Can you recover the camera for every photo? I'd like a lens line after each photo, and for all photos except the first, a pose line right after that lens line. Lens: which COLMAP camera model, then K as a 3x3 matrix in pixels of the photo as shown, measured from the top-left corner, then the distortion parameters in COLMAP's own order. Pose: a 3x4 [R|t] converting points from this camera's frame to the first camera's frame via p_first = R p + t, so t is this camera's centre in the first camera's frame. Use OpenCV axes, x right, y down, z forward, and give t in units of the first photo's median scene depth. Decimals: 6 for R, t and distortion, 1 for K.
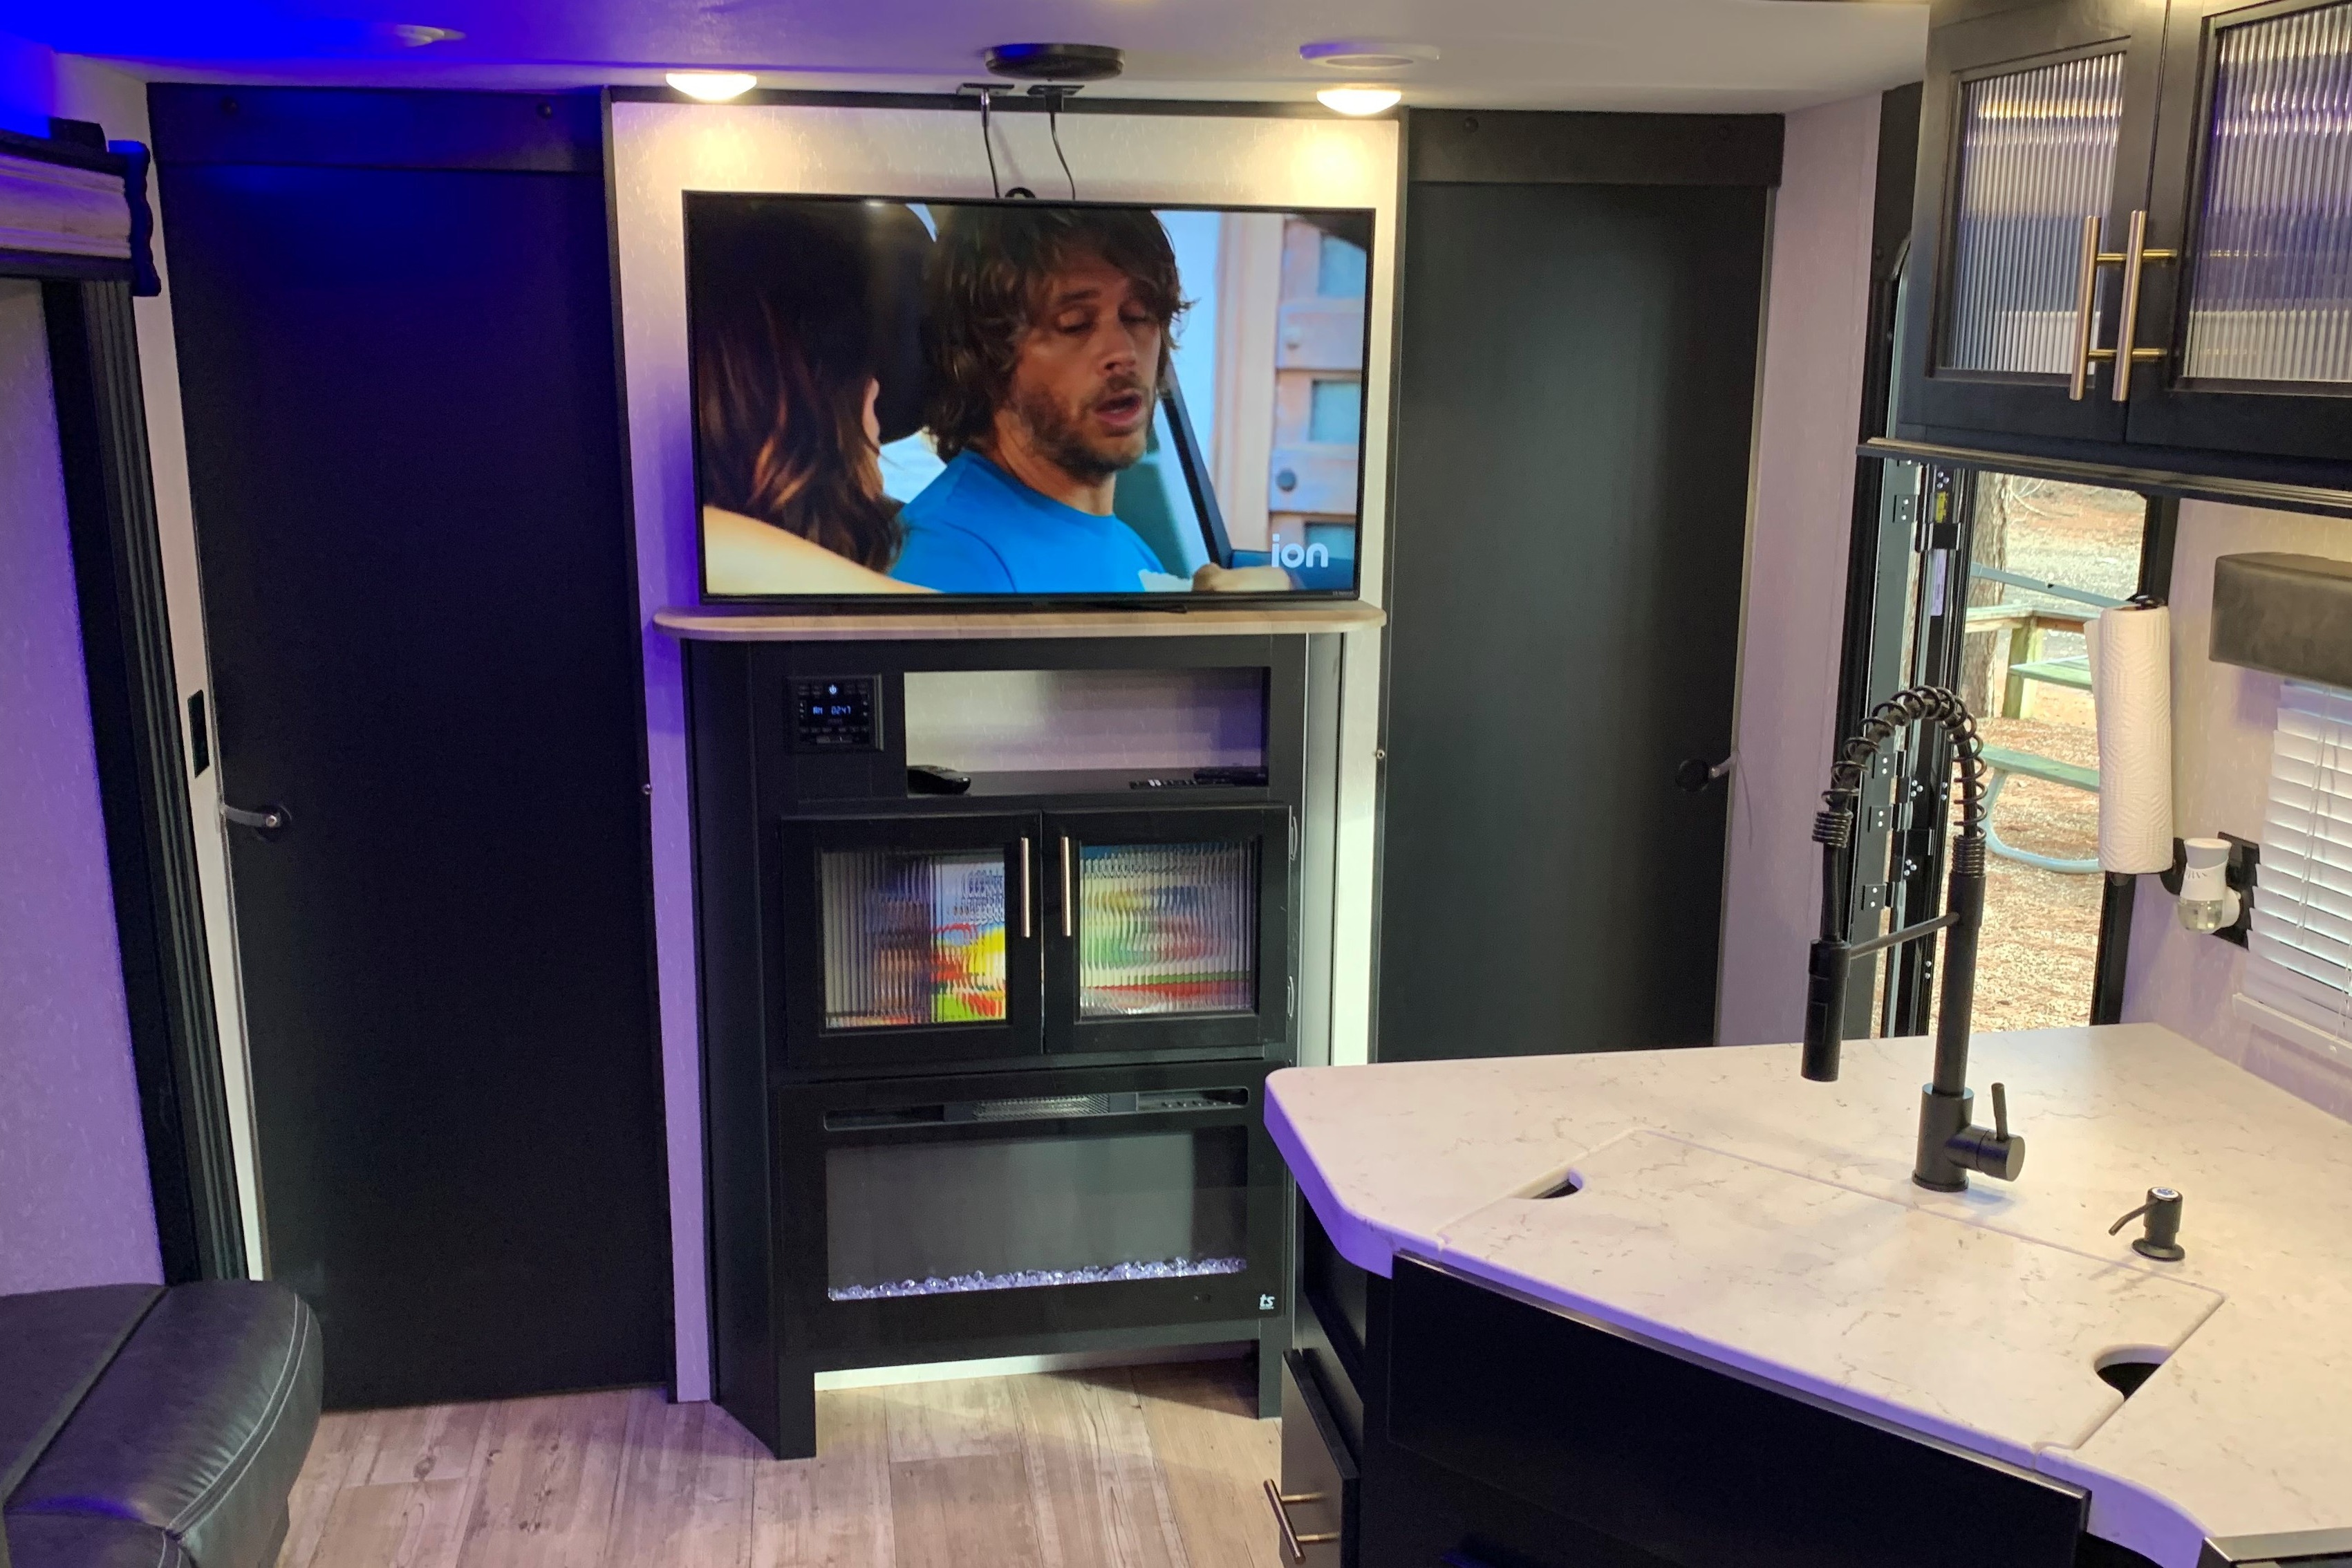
lens RADIAL K [[2047.4, 0, 1168.7], [0, 2047.4, 837.7], [0, 0, 1]] dist [-0.003776, -0.006895]
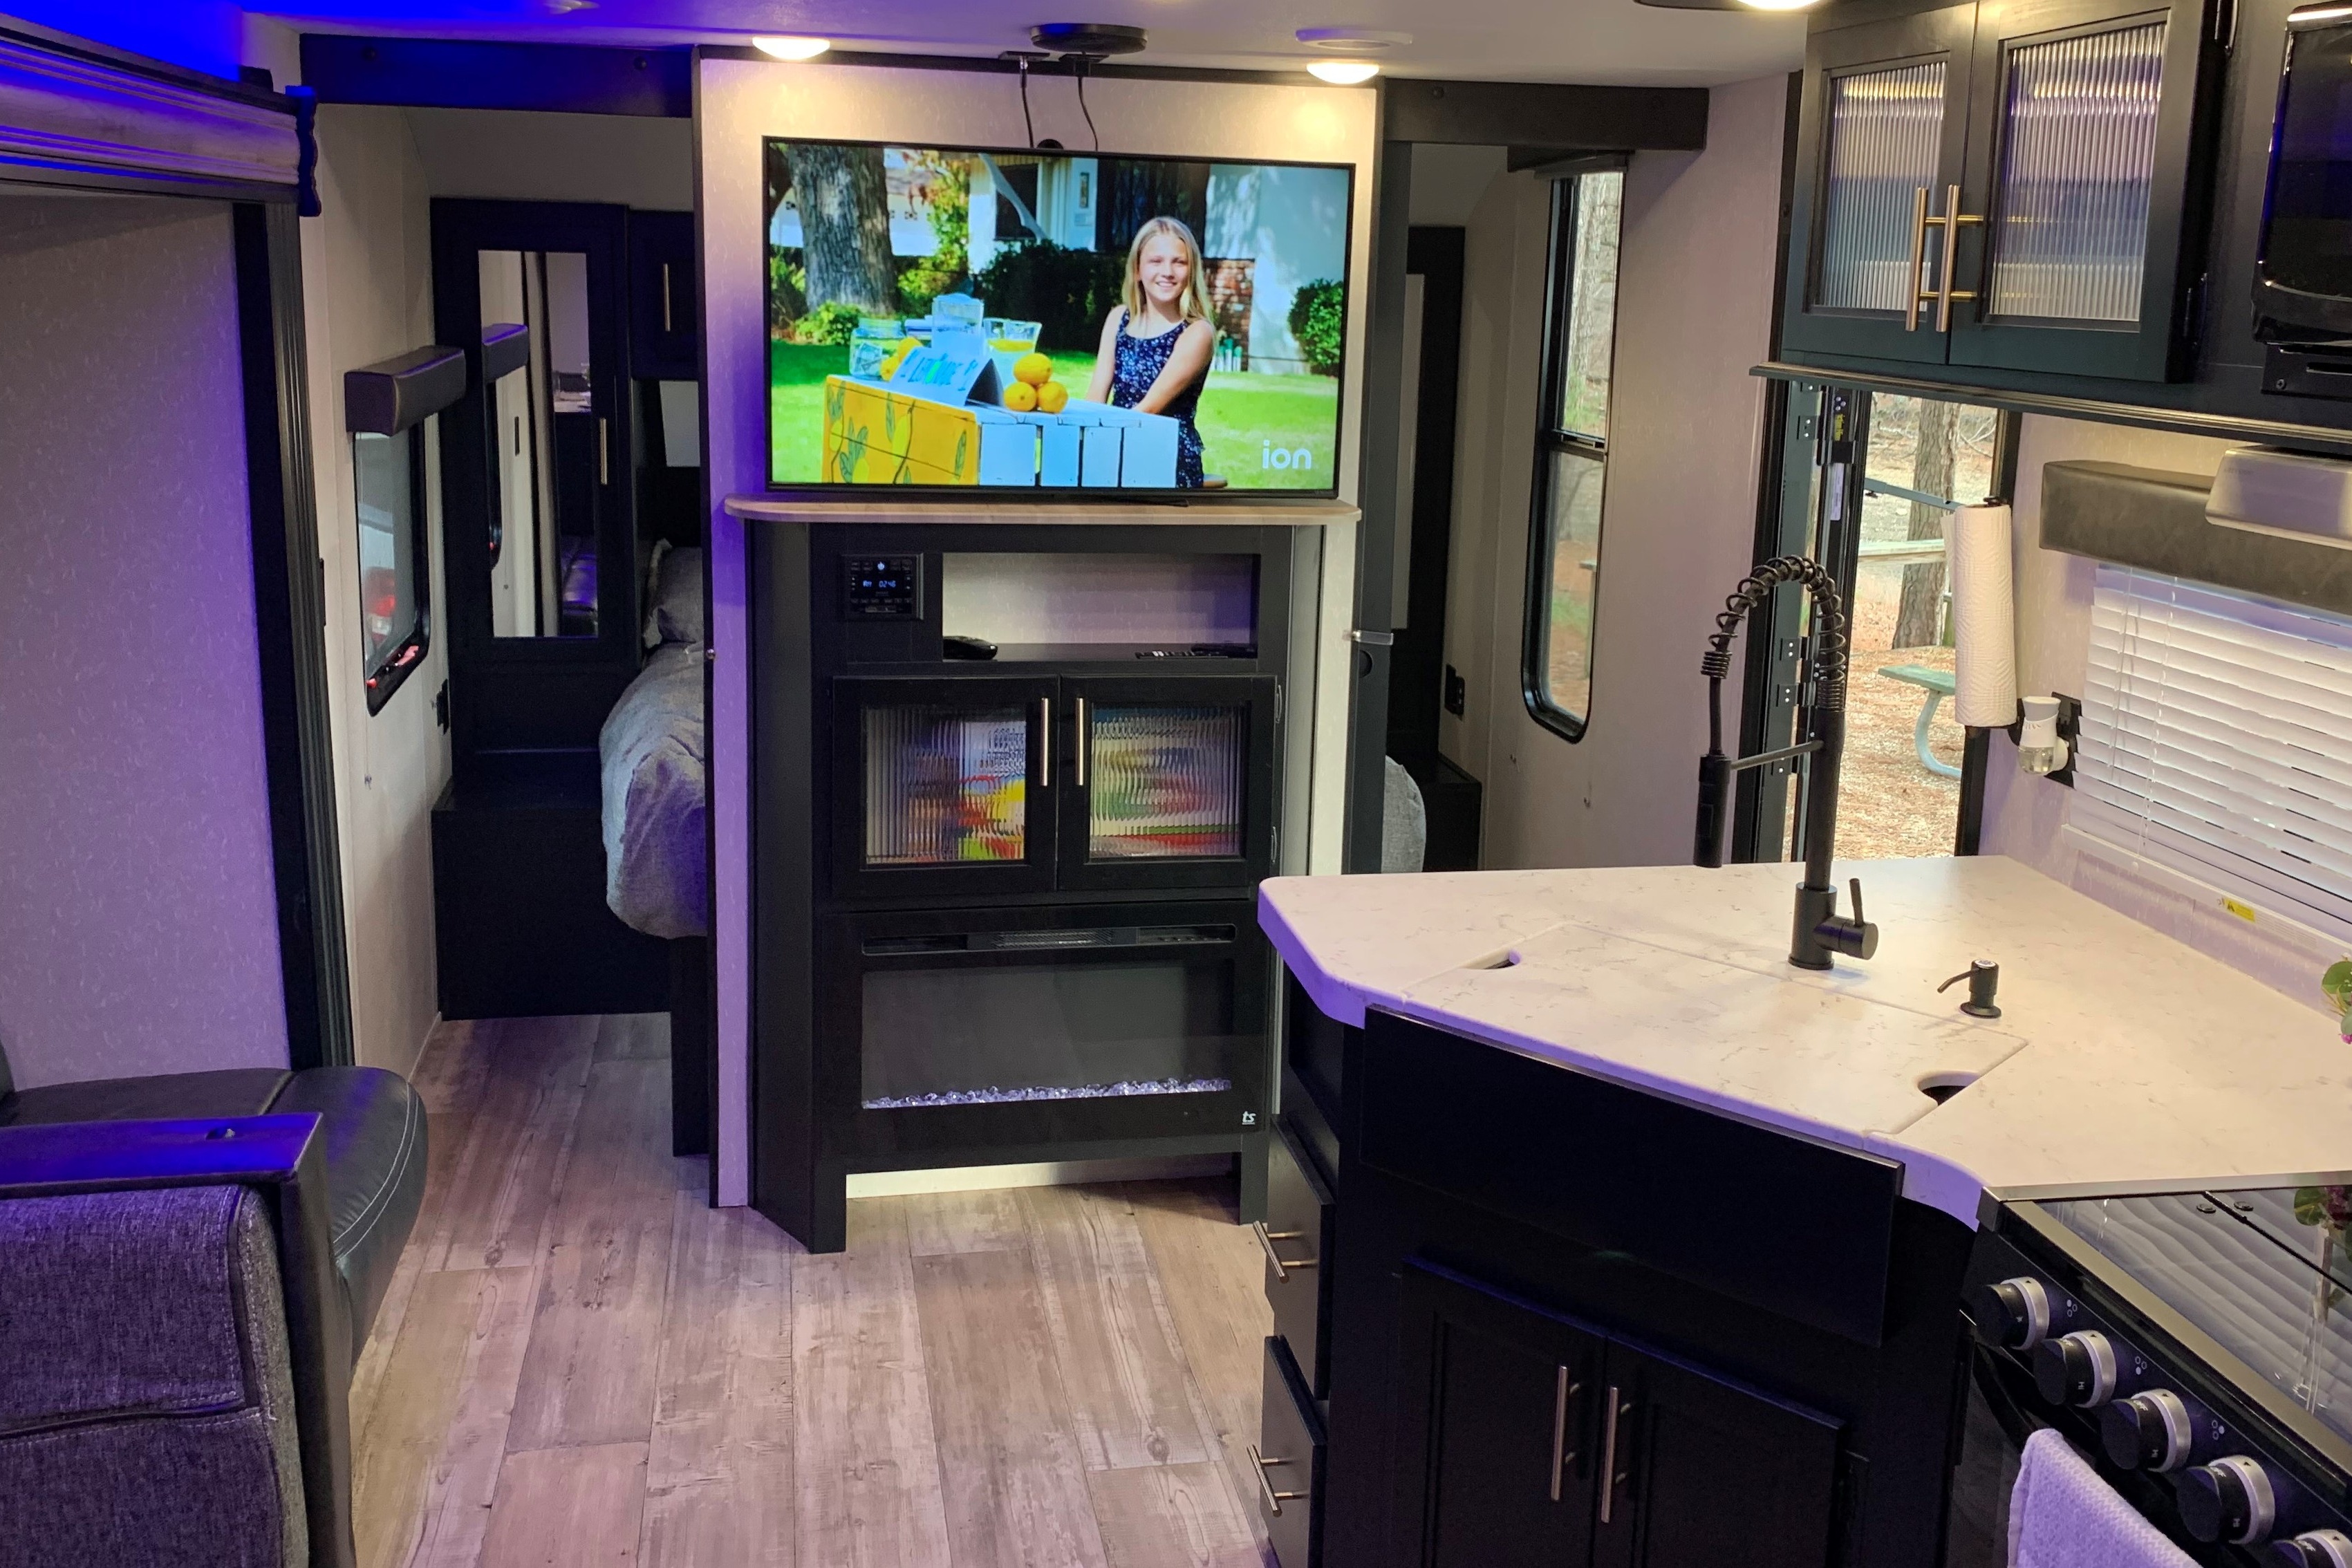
lens RADIAL K [[2031.4, 0, 1178.5], [0, 2031.4, 669.5], [0, 0, 1]] dist [0.001038, -0.009603]
pose [[0.999667, 0.015504, 0.020630, -0.019398], [-0.014542, 0.998837, -0.045973, 0.035502], [-0.021319, 0.045657, 0.998730, -0.141146]]
